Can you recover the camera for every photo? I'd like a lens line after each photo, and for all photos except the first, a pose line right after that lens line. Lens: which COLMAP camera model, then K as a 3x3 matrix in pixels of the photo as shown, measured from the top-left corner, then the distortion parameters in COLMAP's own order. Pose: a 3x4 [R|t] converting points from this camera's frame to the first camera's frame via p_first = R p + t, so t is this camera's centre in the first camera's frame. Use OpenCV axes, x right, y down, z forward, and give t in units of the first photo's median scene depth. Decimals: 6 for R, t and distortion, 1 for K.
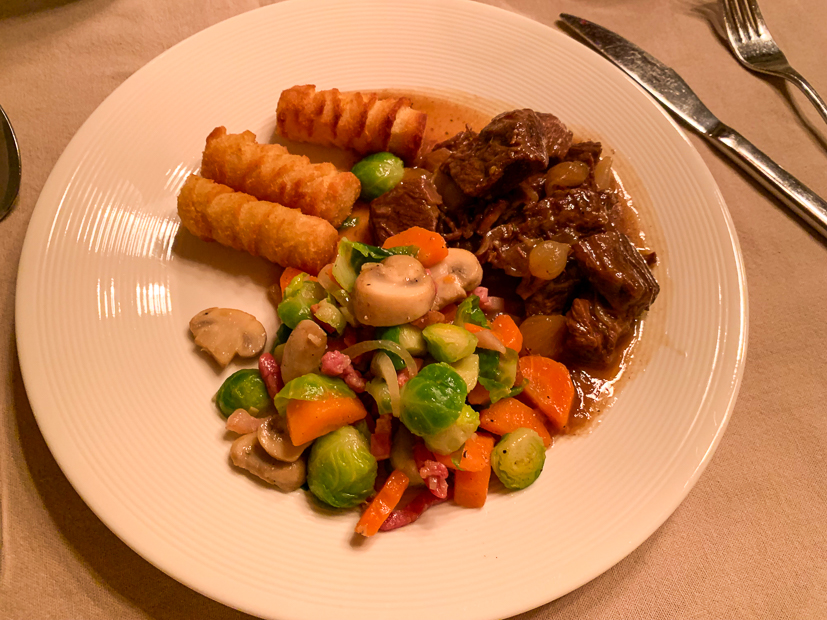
lens RADIAL K [[634.0, 0, 413.5], [0, 634.0, 310.0], [0, 0, 1]] dist [0.149760, -0.304085]
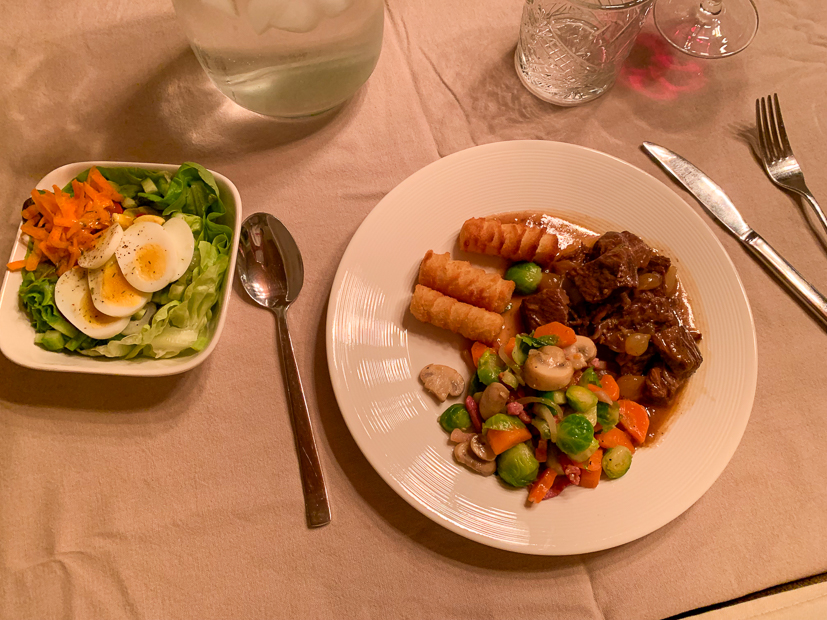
lens RADIAL K [[616.2, 0, 413.5], [0, 616.2, 310.0], [0, 0, 1]] dist [0.074901, -0.131506]
pose [[0.998317, 0.011232, -0.056899, -0.284032], [-0.004273, 0.992646, 0.120981, -0.364439], [0.057839, -0.120534, 0.991023, -0.641606]]
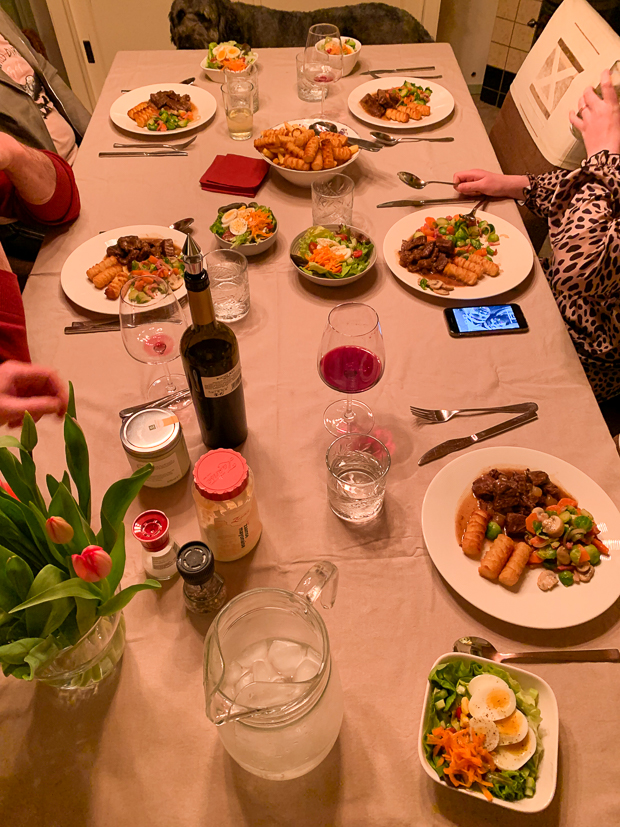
lens RADIAL K [[630.7, 0, 310.0], [0, 630.7, 413.5], [0, 0, 1]] dist [0.008447, -0.004779]
pose [[0.253314, -0.777670, 0.575379, -1.939682], [0.880512, 0.431690, 0.195812, -2.215564], [-0.400663, 0.457027, 0.794101, -1.656584]]
